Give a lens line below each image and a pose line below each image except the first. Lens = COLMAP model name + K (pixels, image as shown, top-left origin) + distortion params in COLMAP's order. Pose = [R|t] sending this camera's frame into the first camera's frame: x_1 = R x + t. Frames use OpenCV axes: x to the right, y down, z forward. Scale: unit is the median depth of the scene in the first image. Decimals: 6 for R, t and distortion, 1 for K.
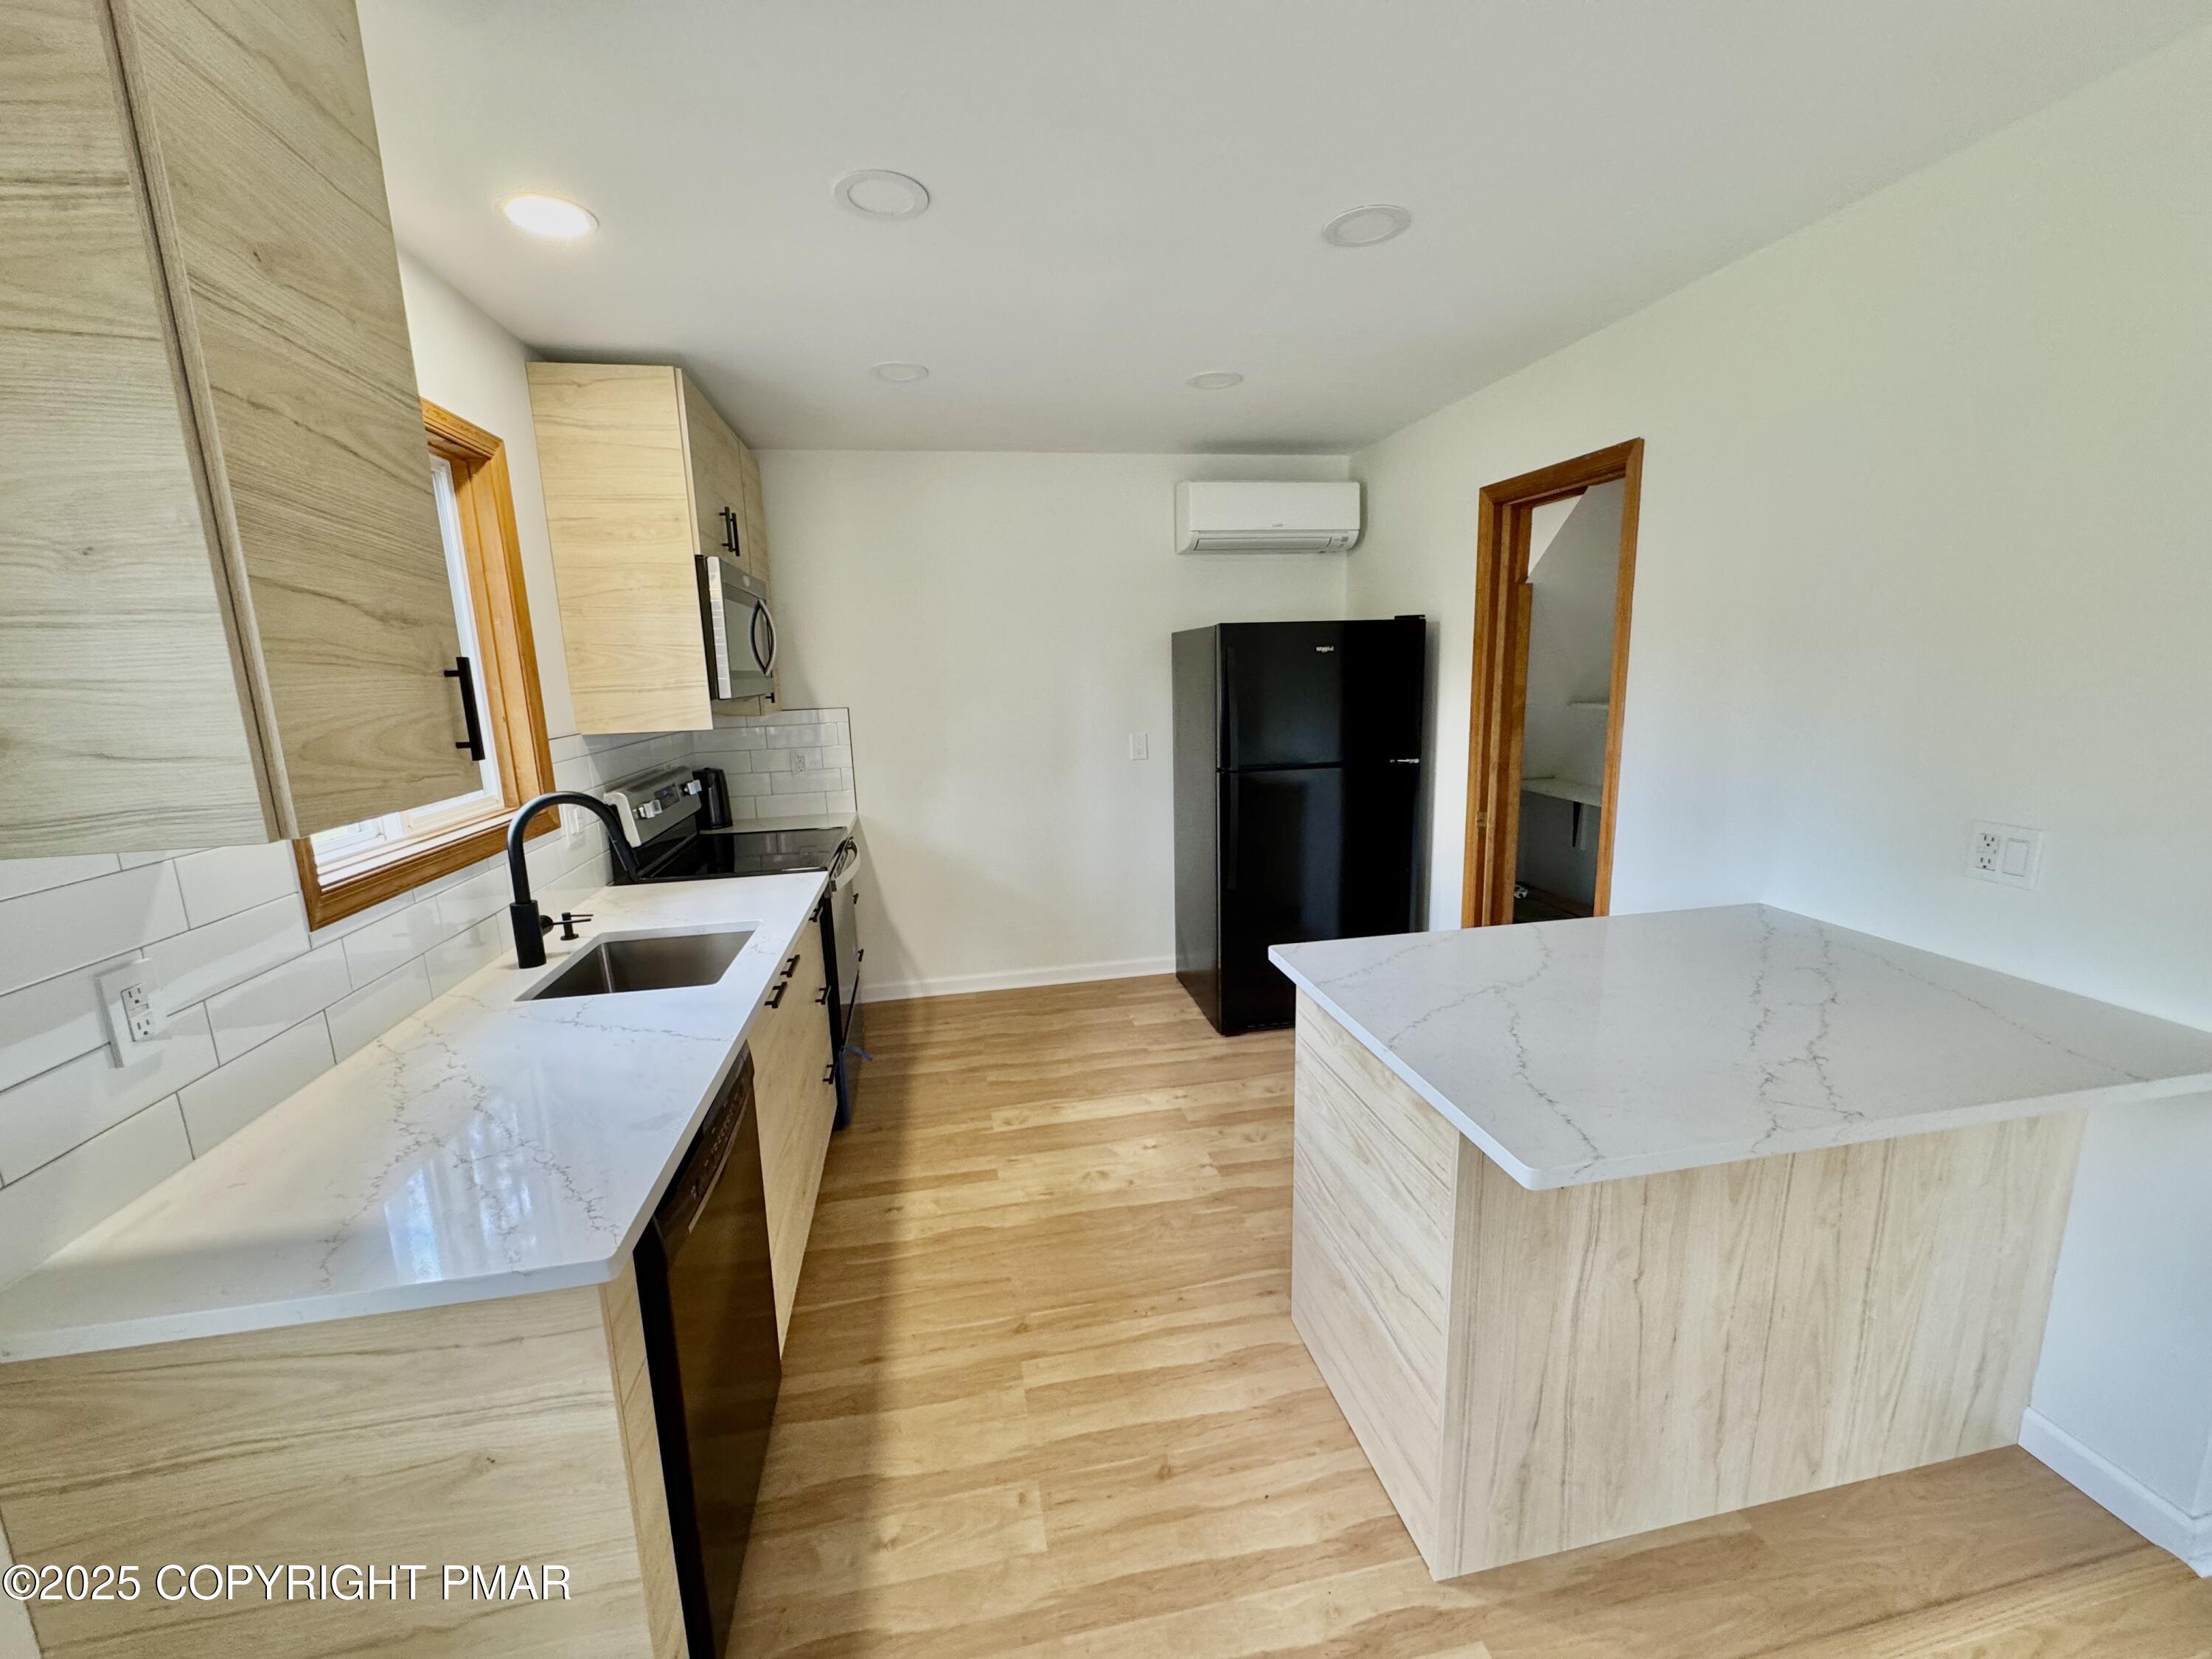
lens RADIAL K [[887.8, 0, 1106.0], [0, 887.8, 829.5], [0, 0, 1]] dist [-0.001972, 0.000140]
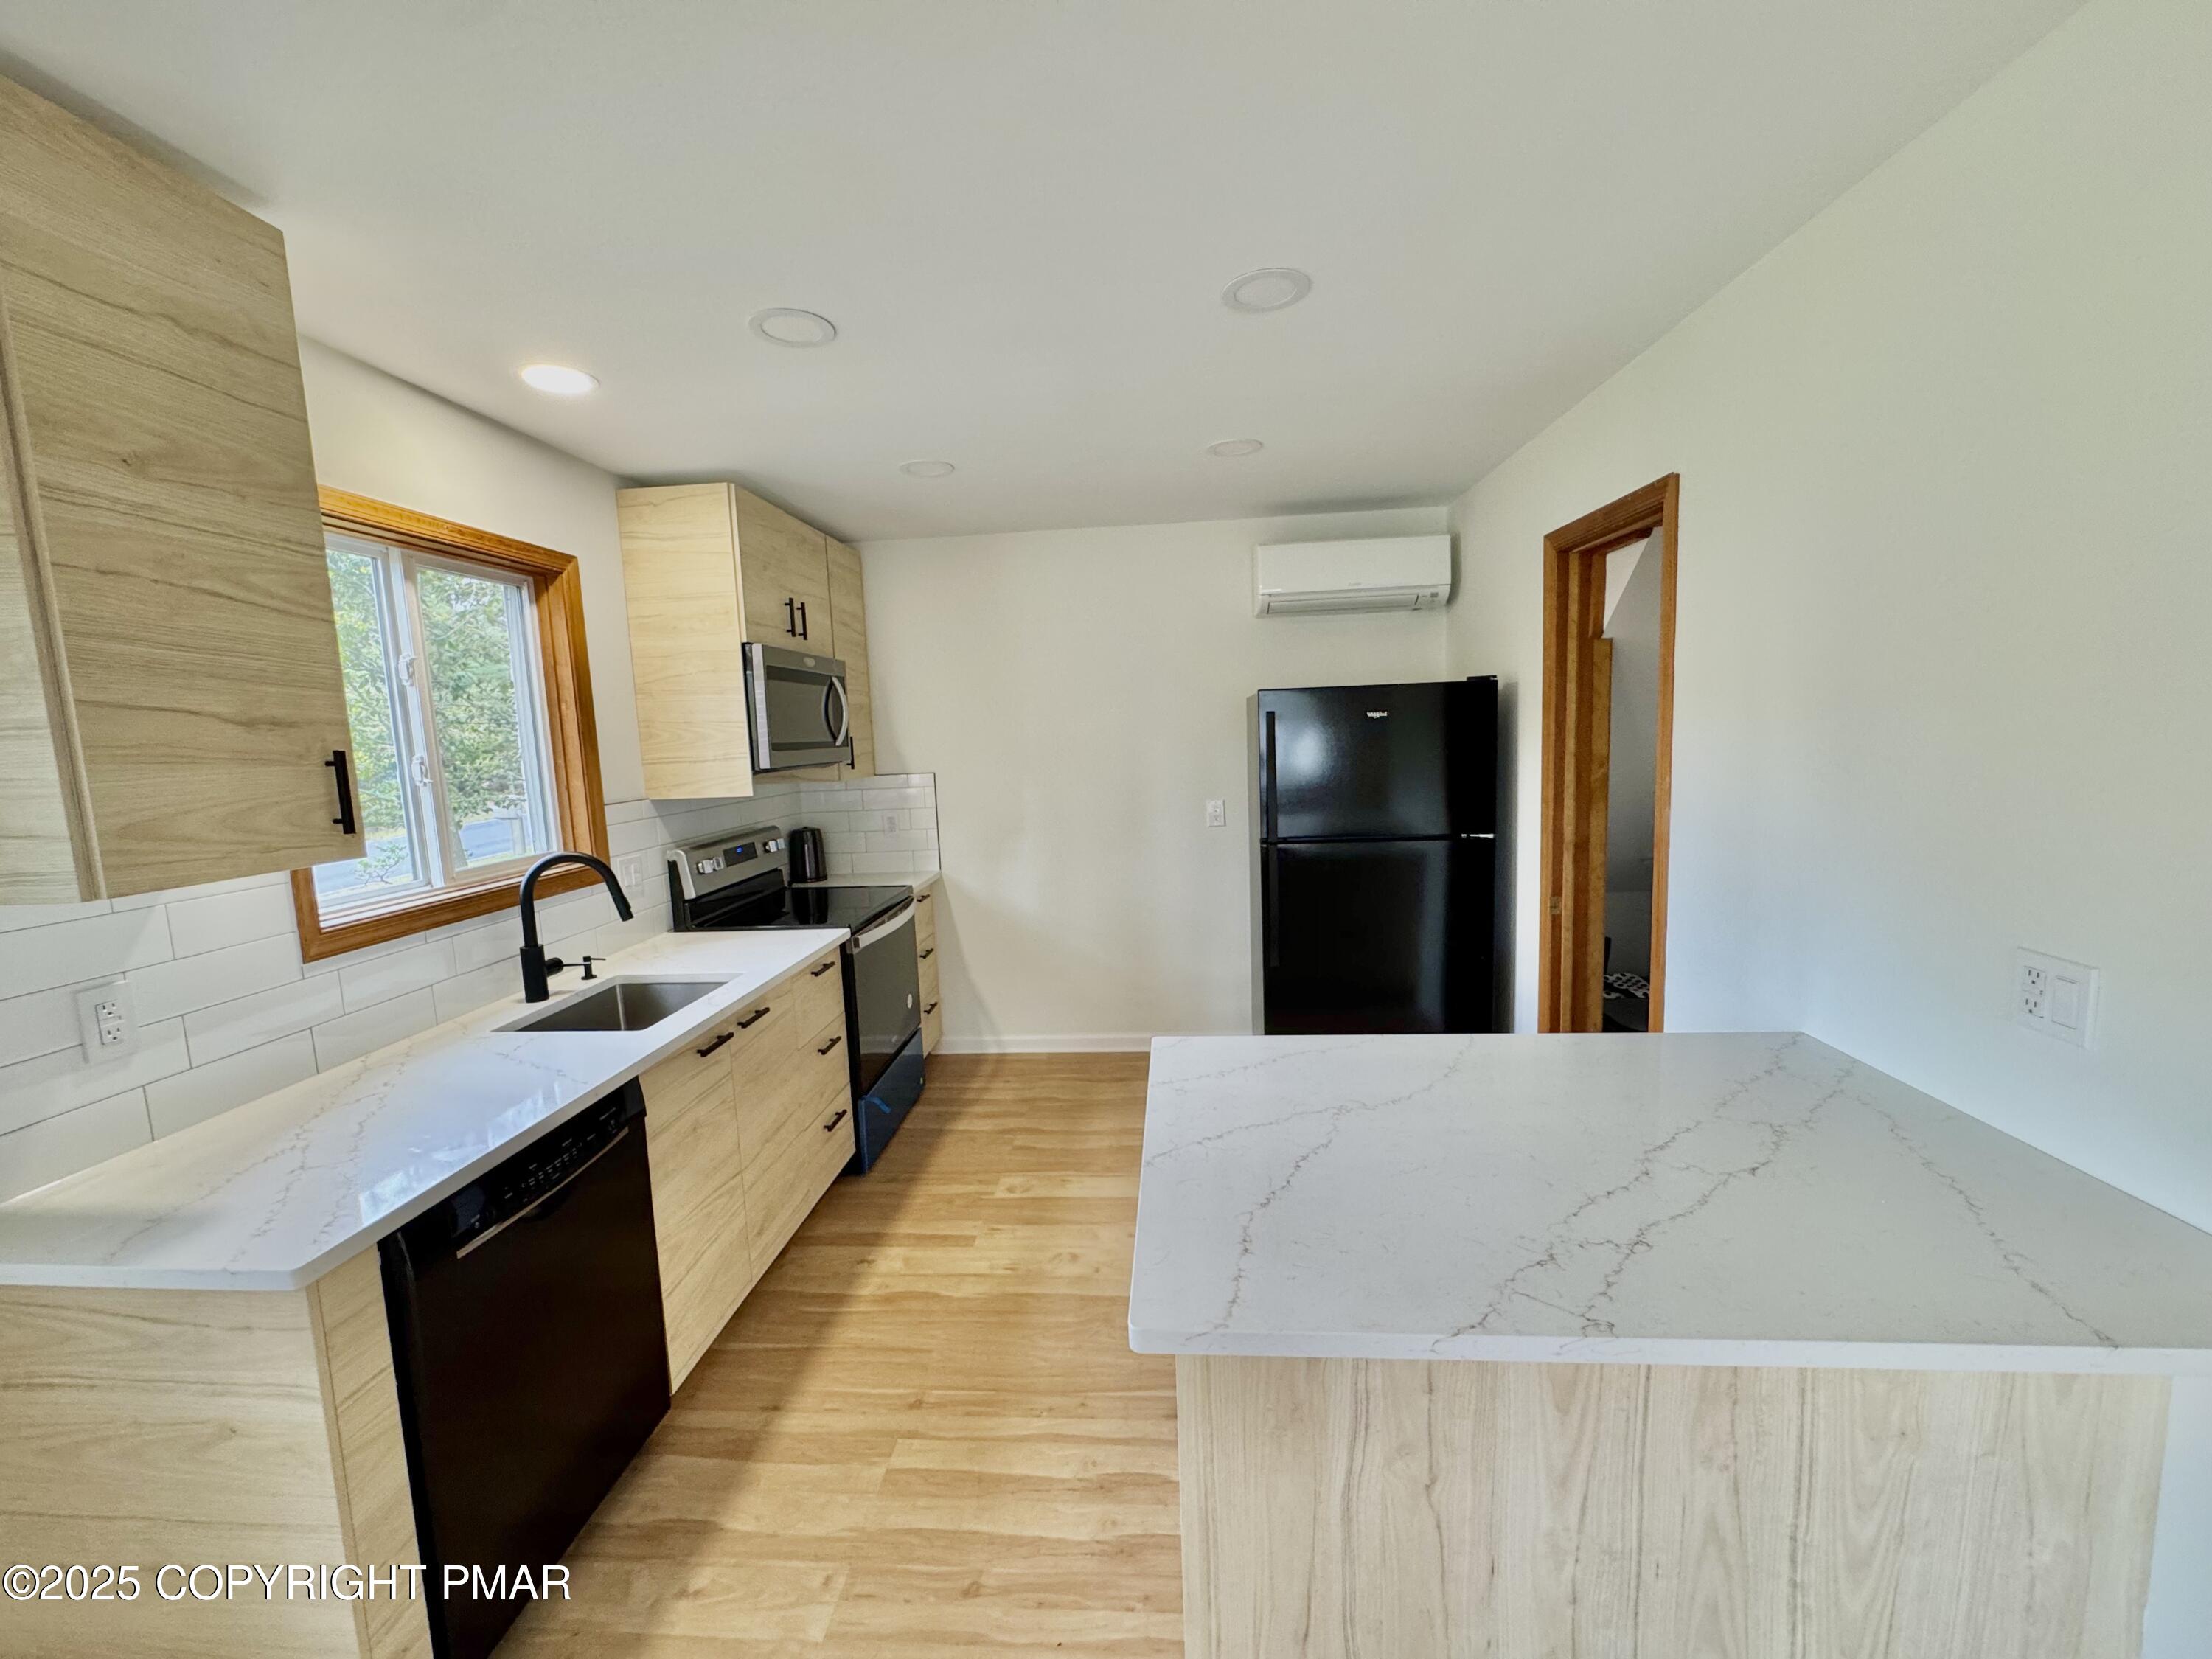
lens RADIAL K [[887.8, 0, 1106.0], [0, 887.8, 829.5], [0, 0, 1]] dist [-0.001972, 0.000140]
pose [[0.964204, 0.021669, -0.264275, 0.378265], [-0.037819, 0.997705, -0.056173, -0.033827], [0.262451, 0.064157, 0.962810, 0.061895]]
